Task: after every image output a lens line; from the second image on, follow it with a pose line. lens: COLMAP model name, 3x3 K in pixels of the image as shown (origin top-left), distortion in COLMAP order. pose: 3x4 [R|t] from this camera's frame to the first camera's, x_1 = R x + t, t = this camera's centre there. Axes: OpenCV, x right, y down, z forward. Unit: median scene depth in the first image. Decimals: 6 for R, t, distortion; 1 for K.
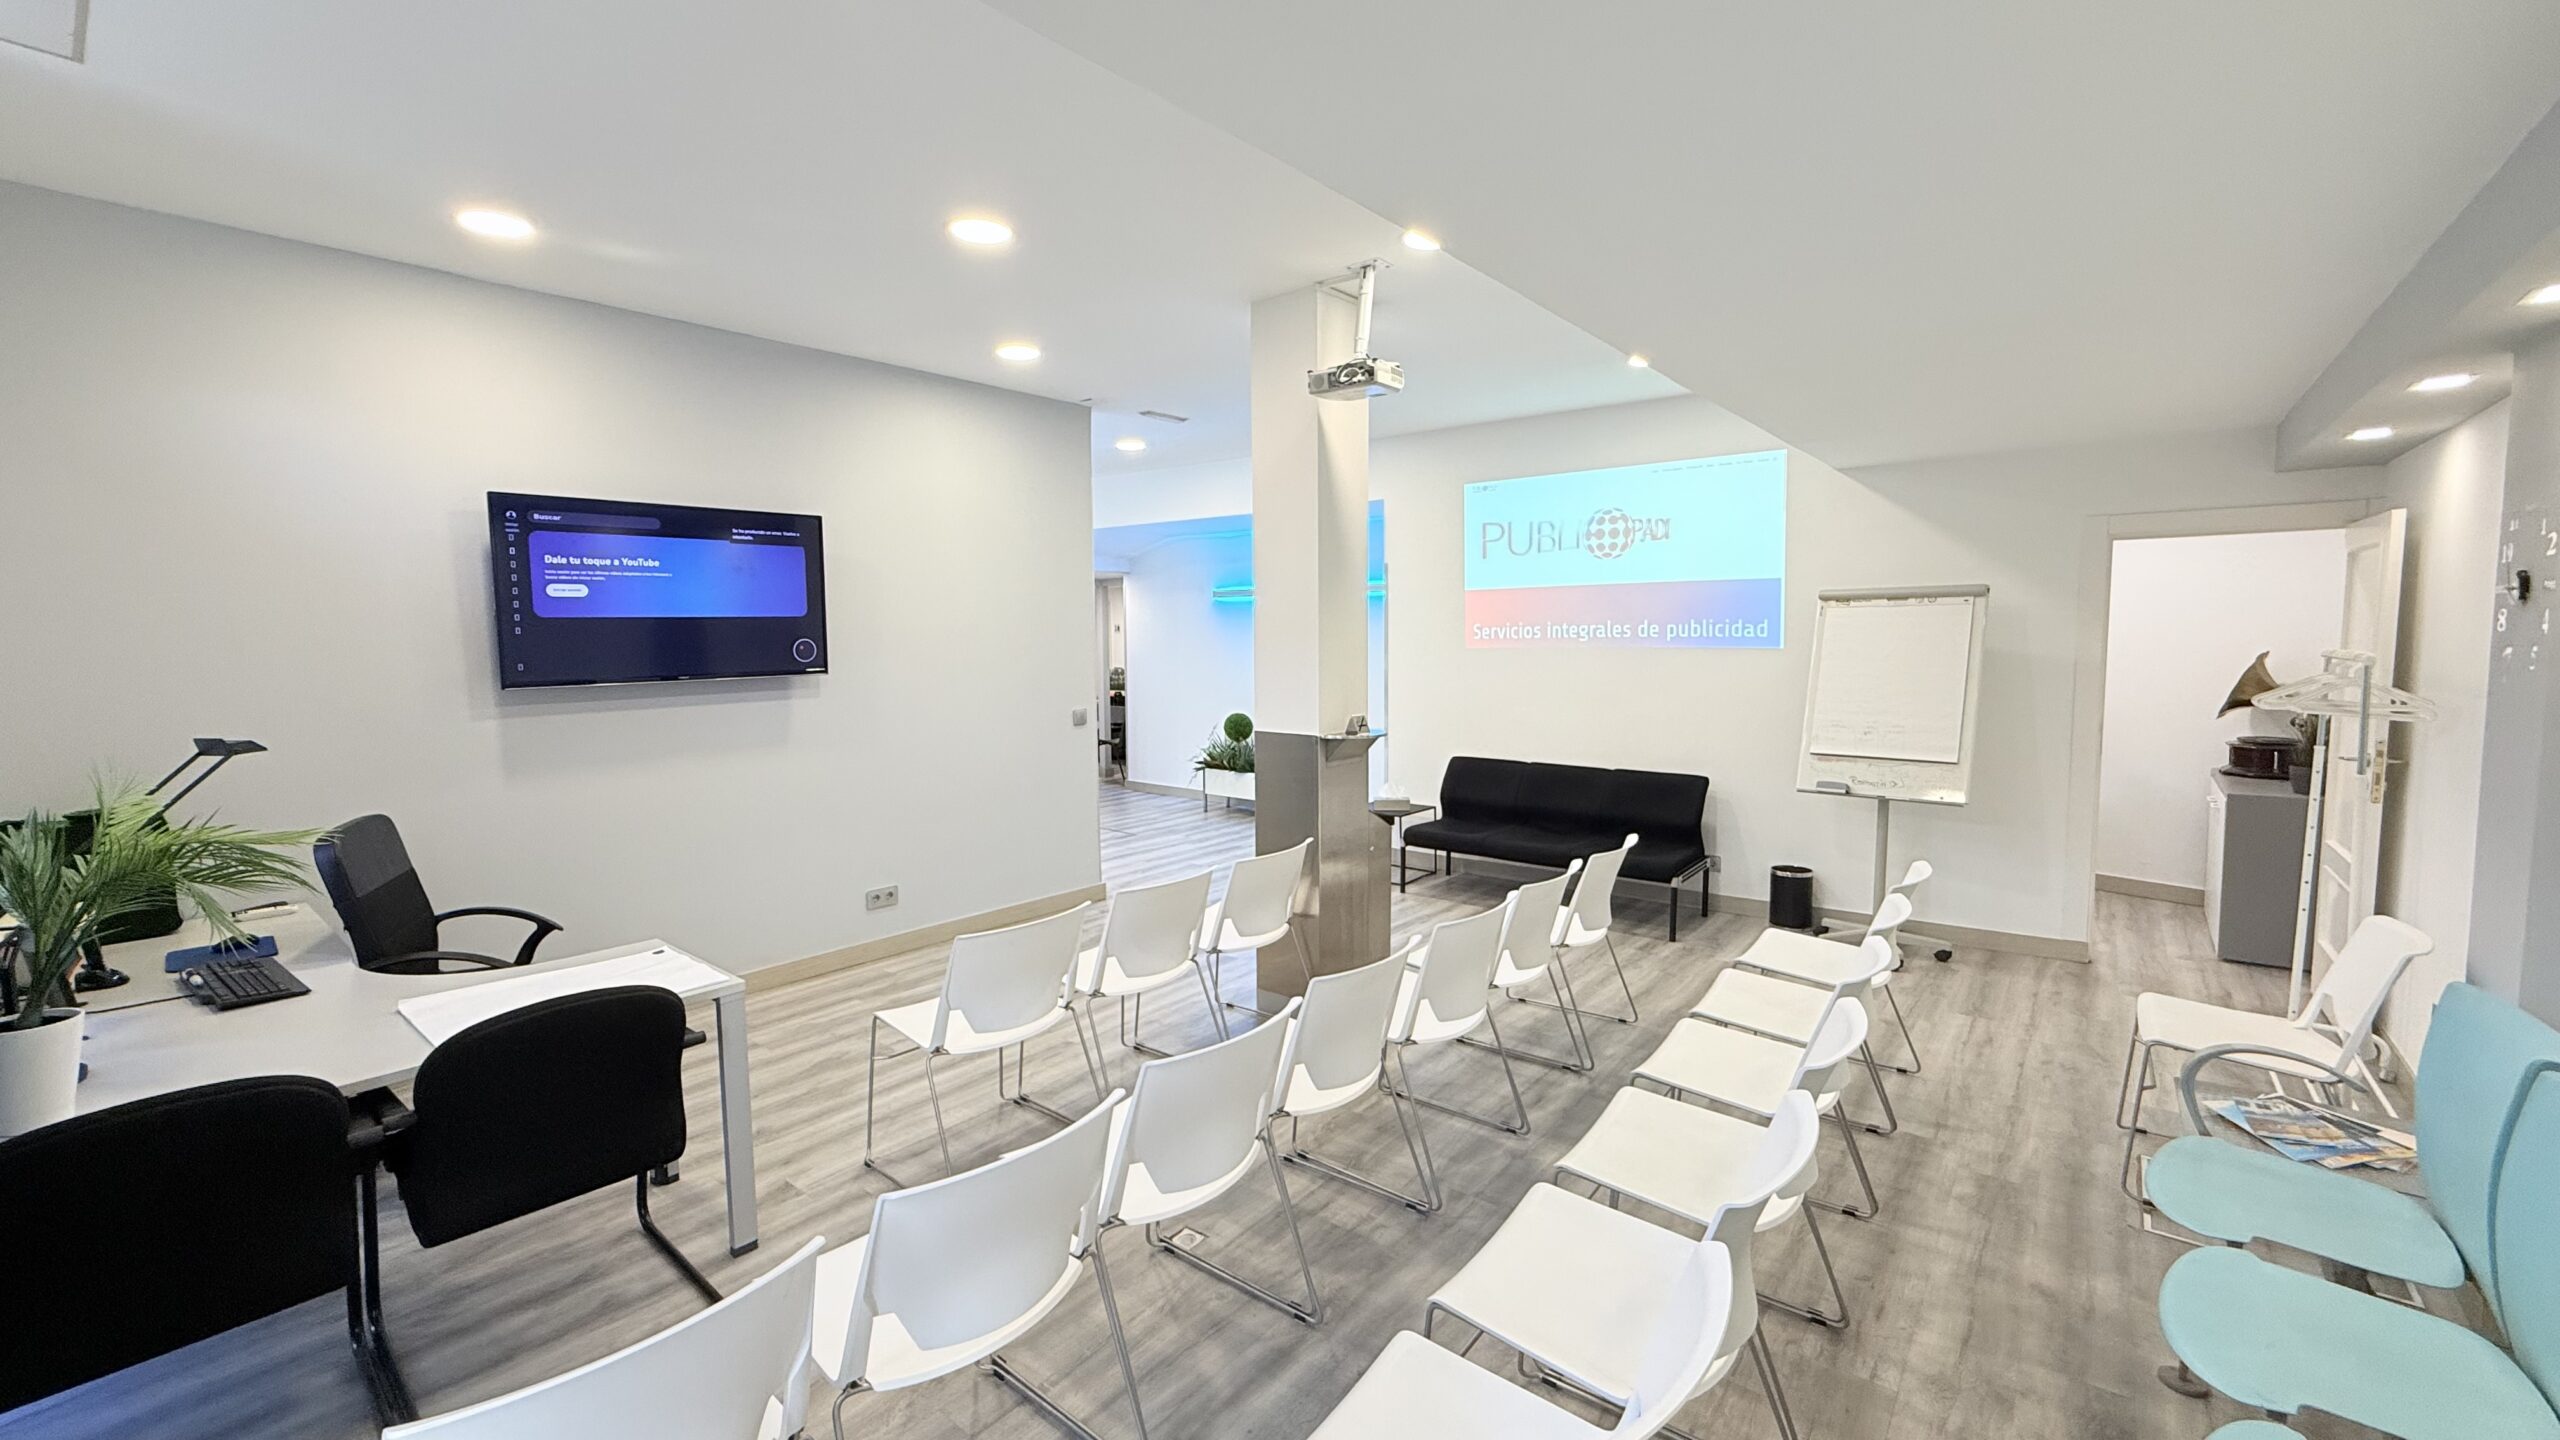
lens RADIAL K [[1017.2, 0, 1270.2], [0, 1017.2, 712.5], [0, 0, 1]] dist [-0.000476, 0.000376]
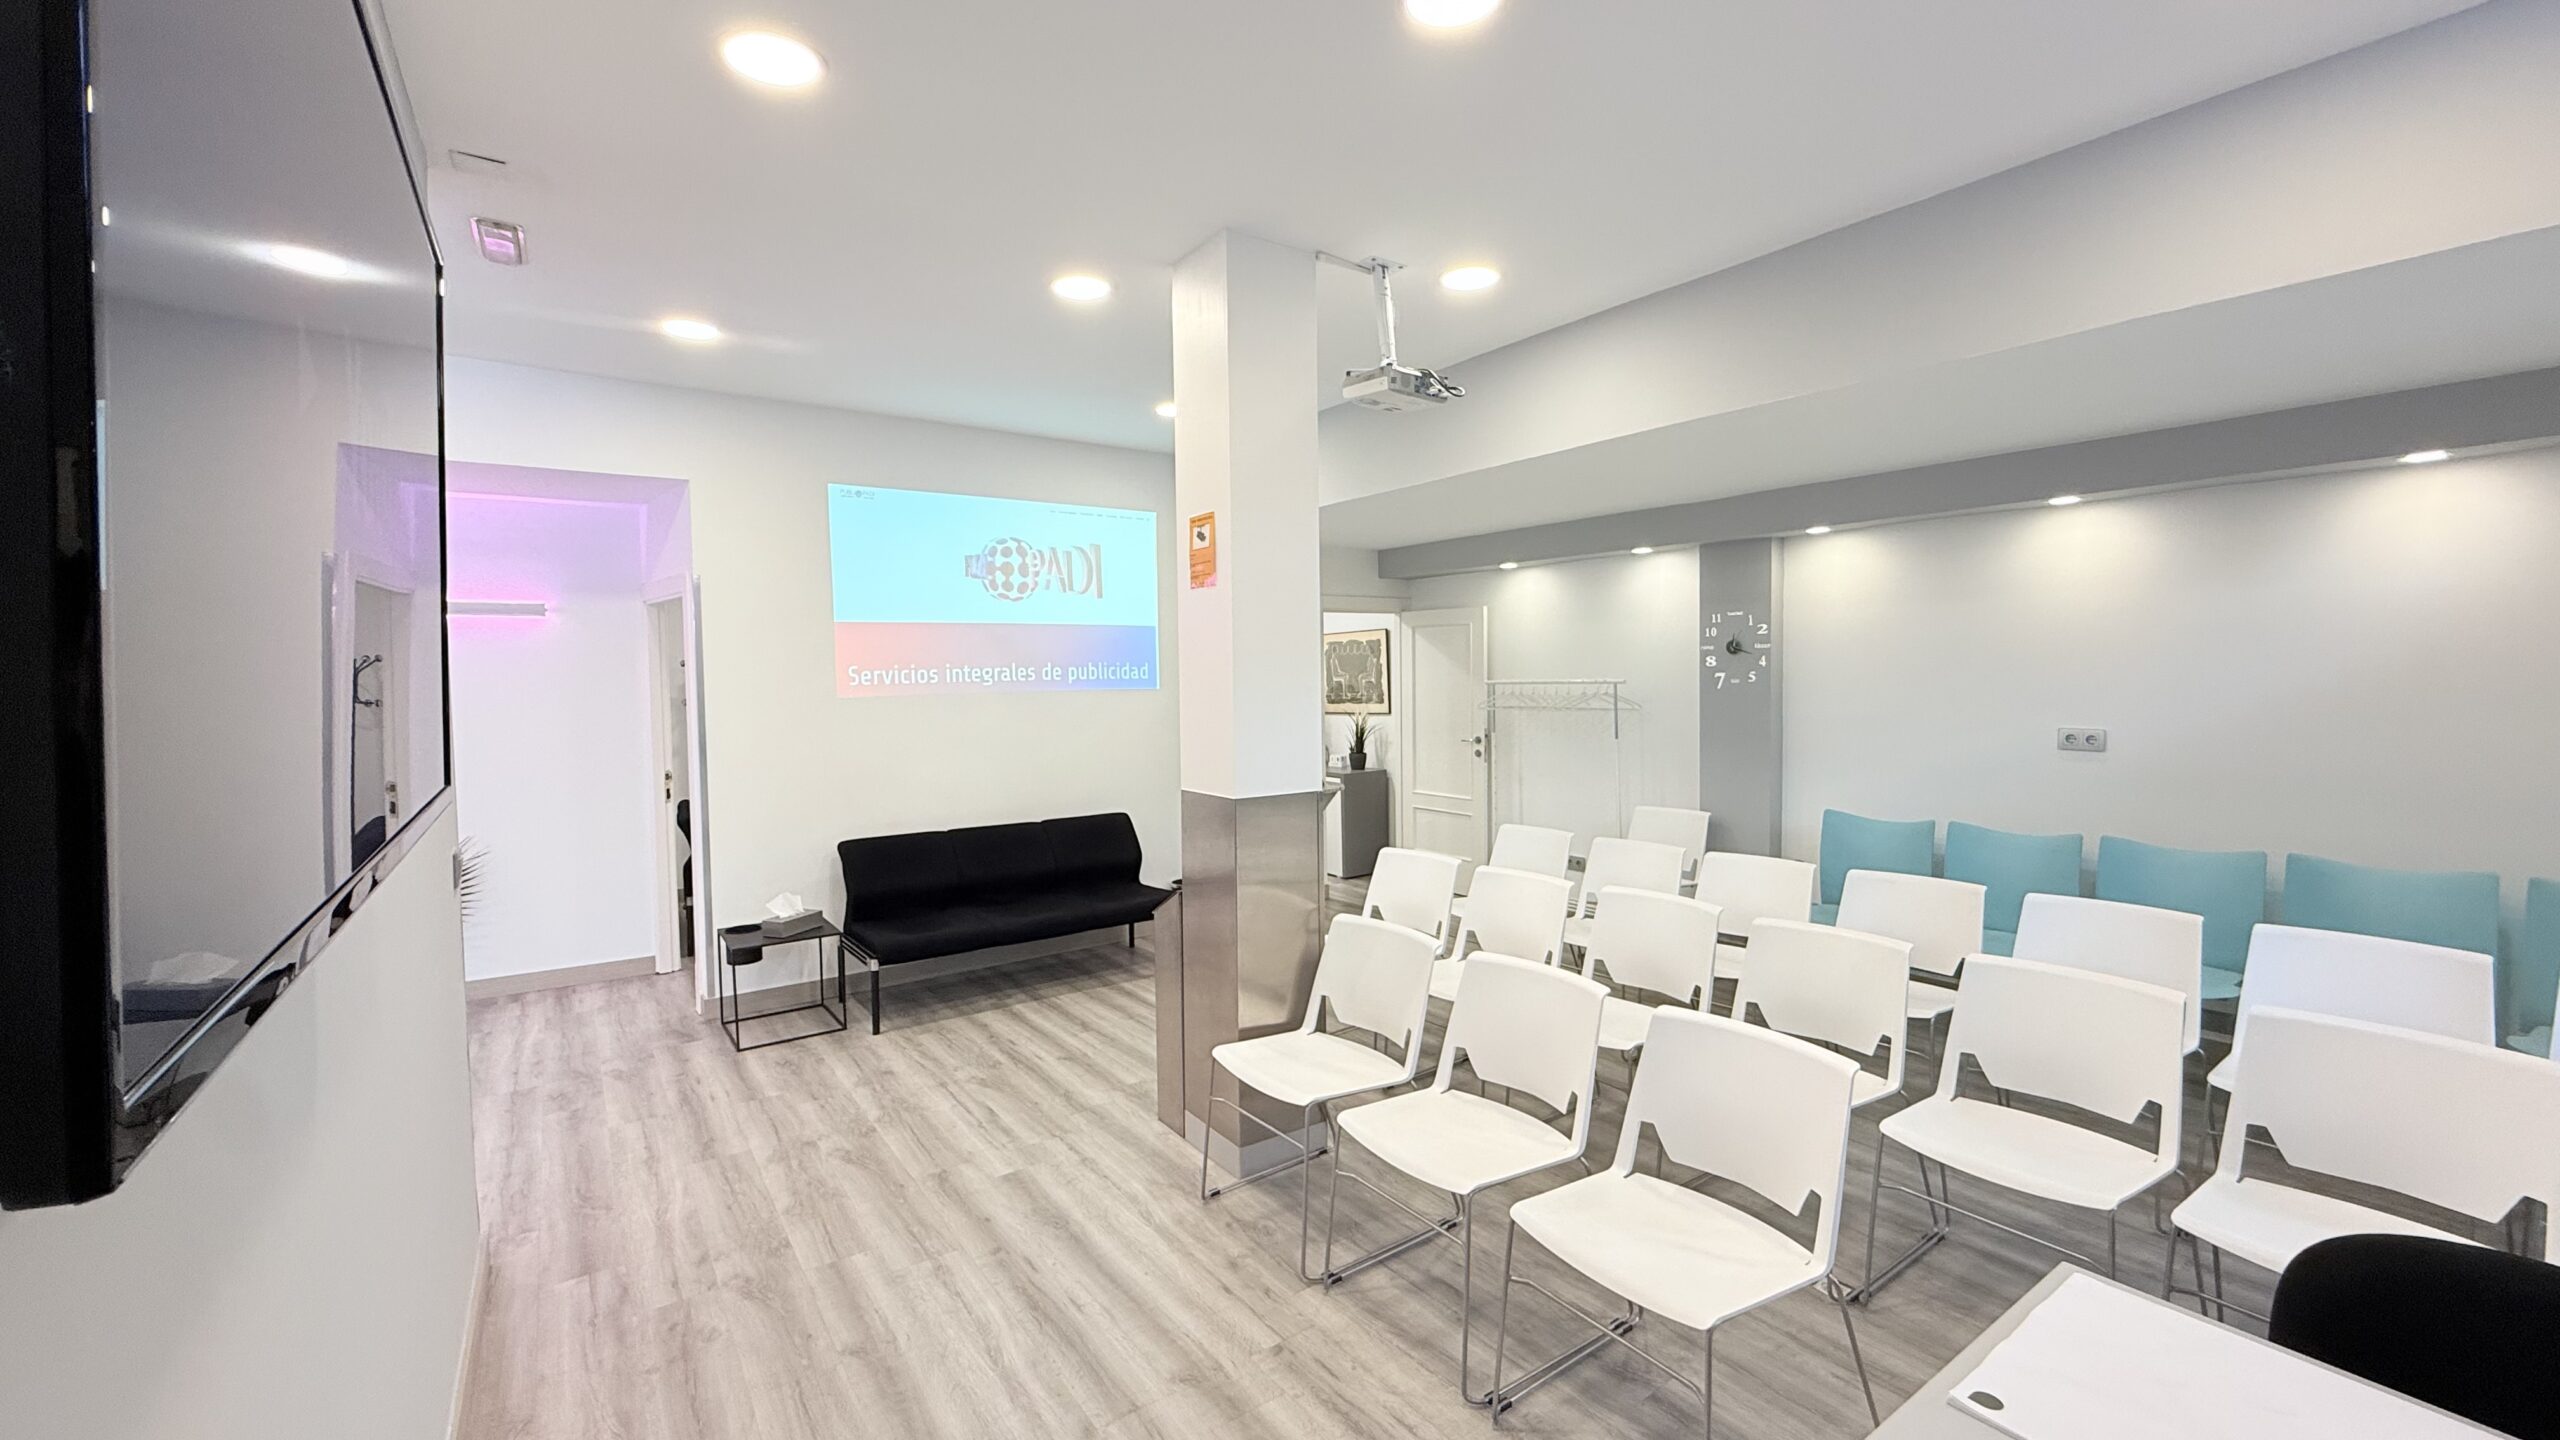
lens RADIAL K [[1017.2, 0, 1270.2], [0, 1017.2, 712.5], [0, 0, 1]] dist [-0.000476, 0.000376]
pose [[0.264152, -0.033549, 0.963897, -0.773191], [0.088479, 0.996024, 0.010419, -0.053623], [-0.960414, 0.082533, 0.266070, 0.829598]]
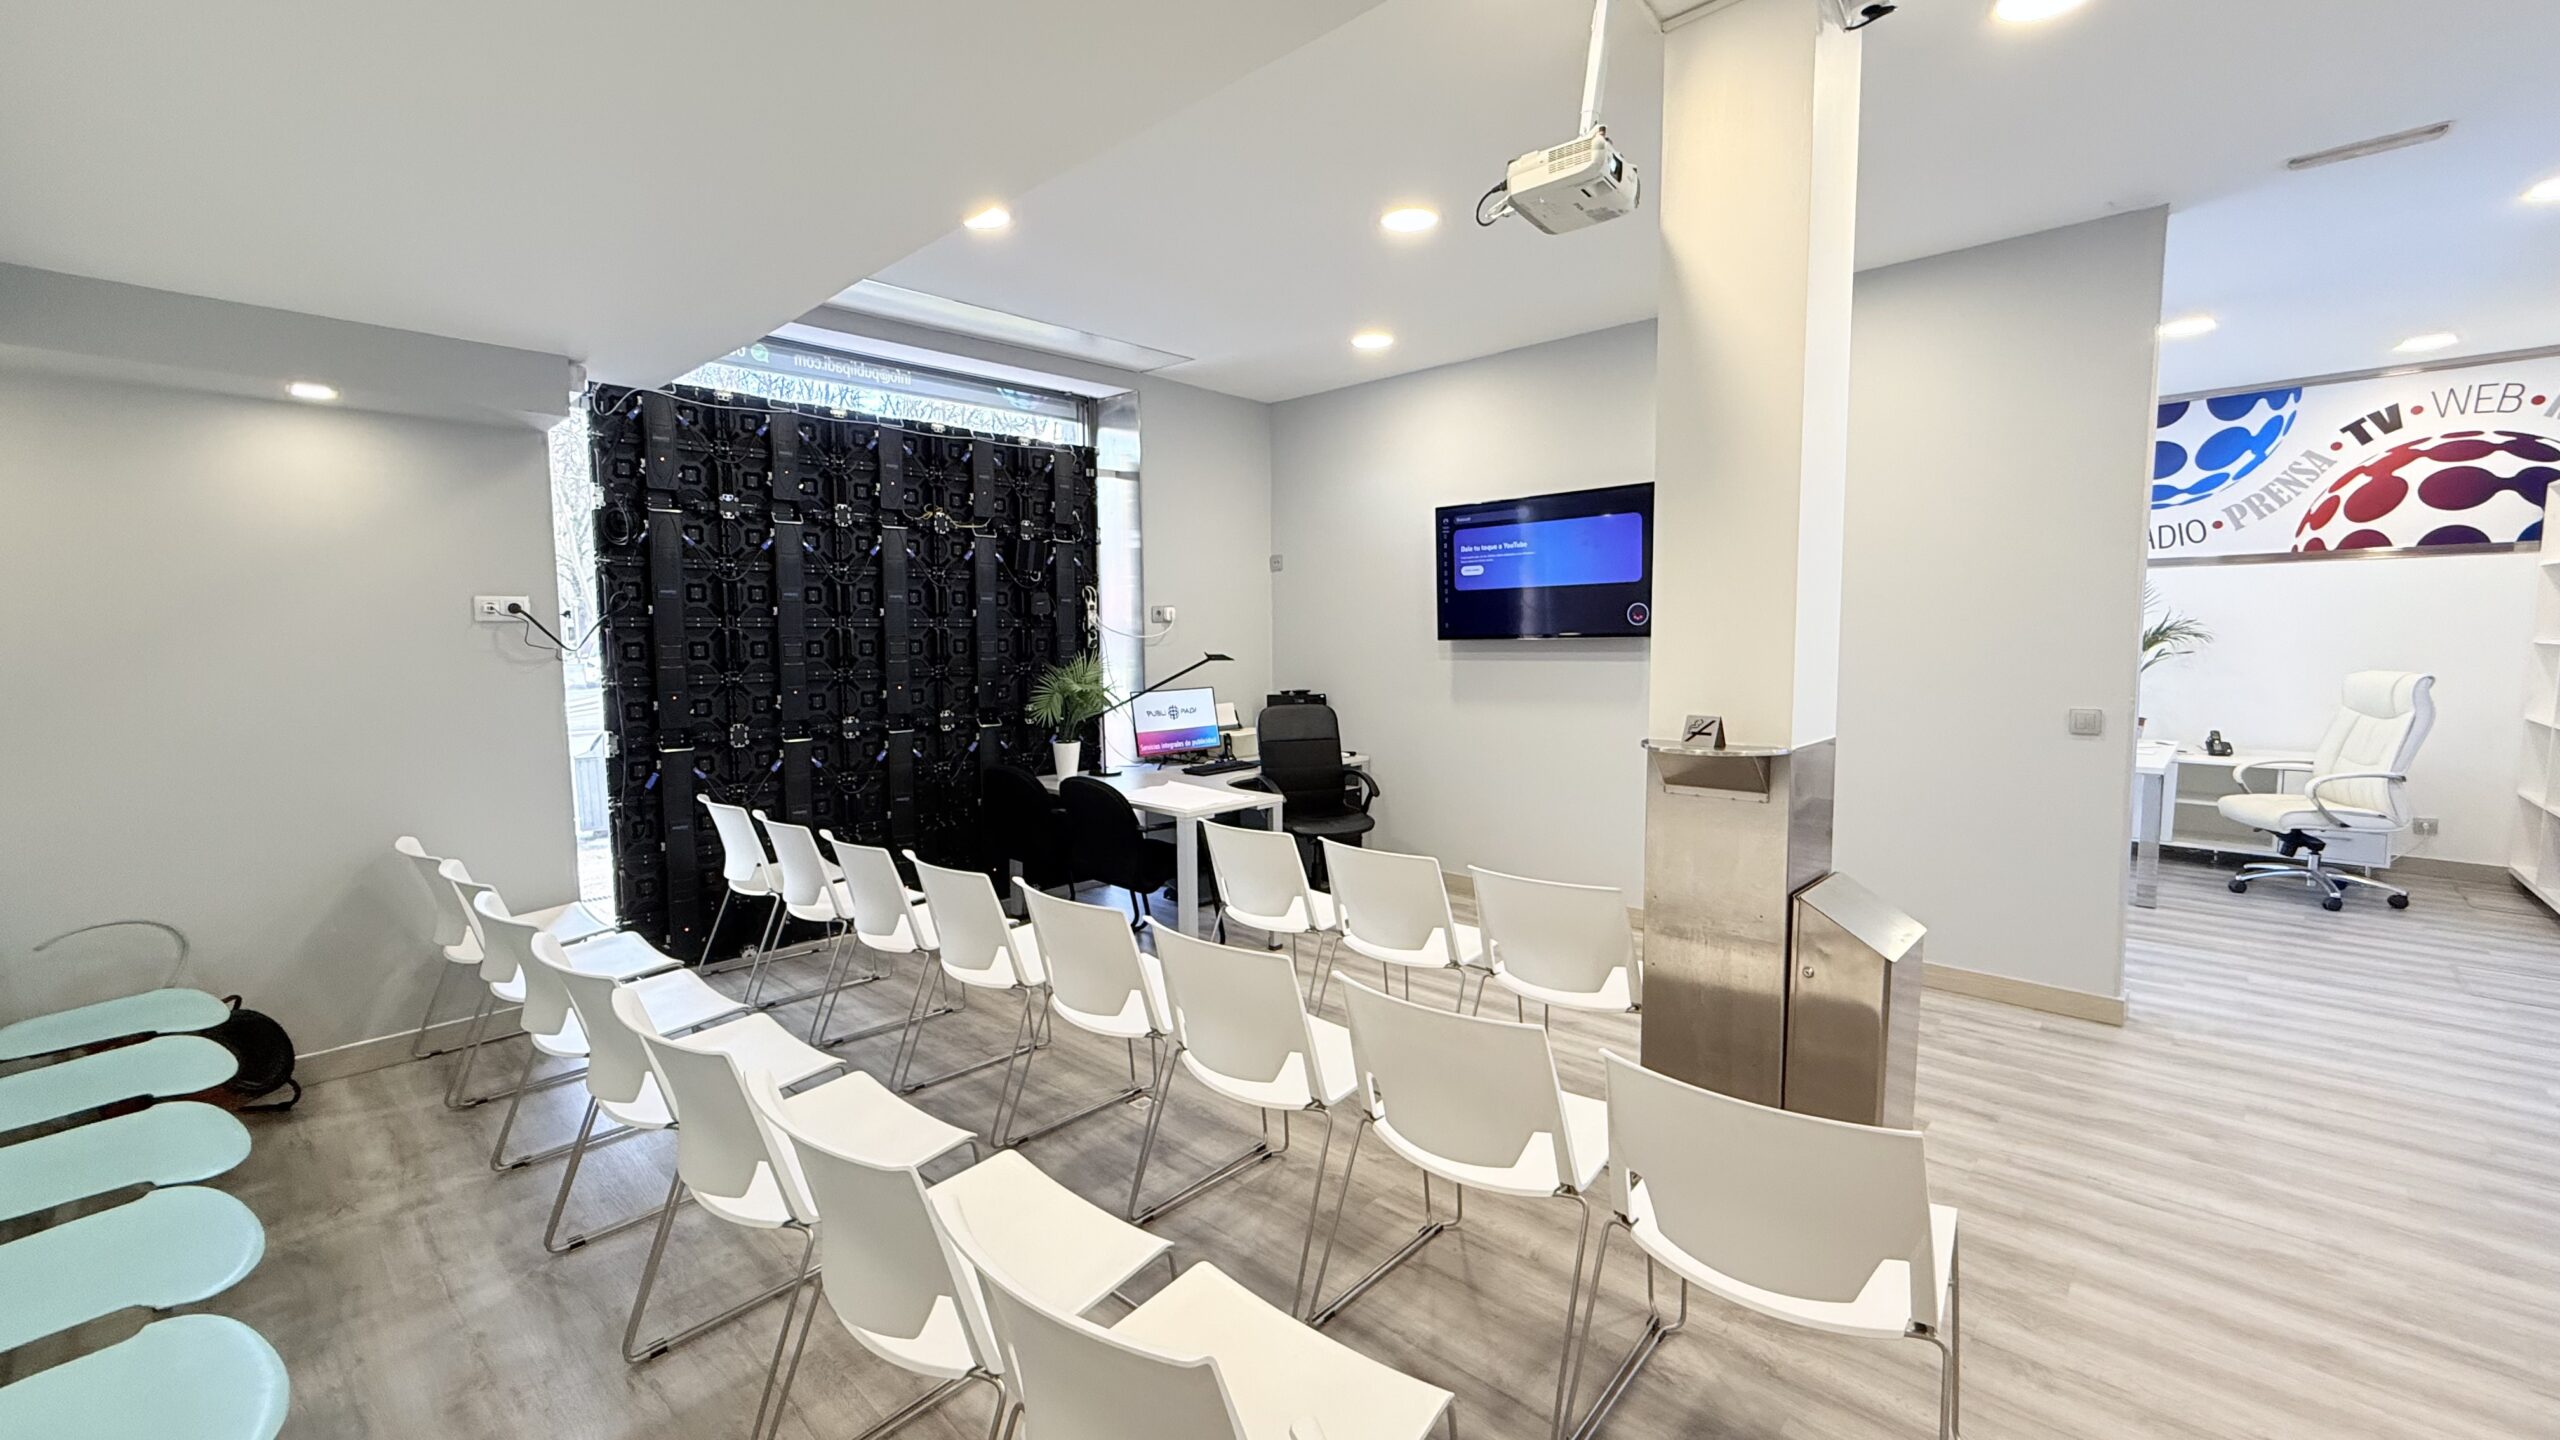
lens RADIAL K [[1017.2, 0, 1270.2], [0, 1017.2, 712.5], [0, 0, 1]] dist [-0.000476, 0.000376]
pose [[-0.062815, 0.091528, -0.993819, 0.718080], [-0.069810, 0.992944, 0.095860, -0.040787], [0.995581, 0.075400, -0.055982, 0.807415]]
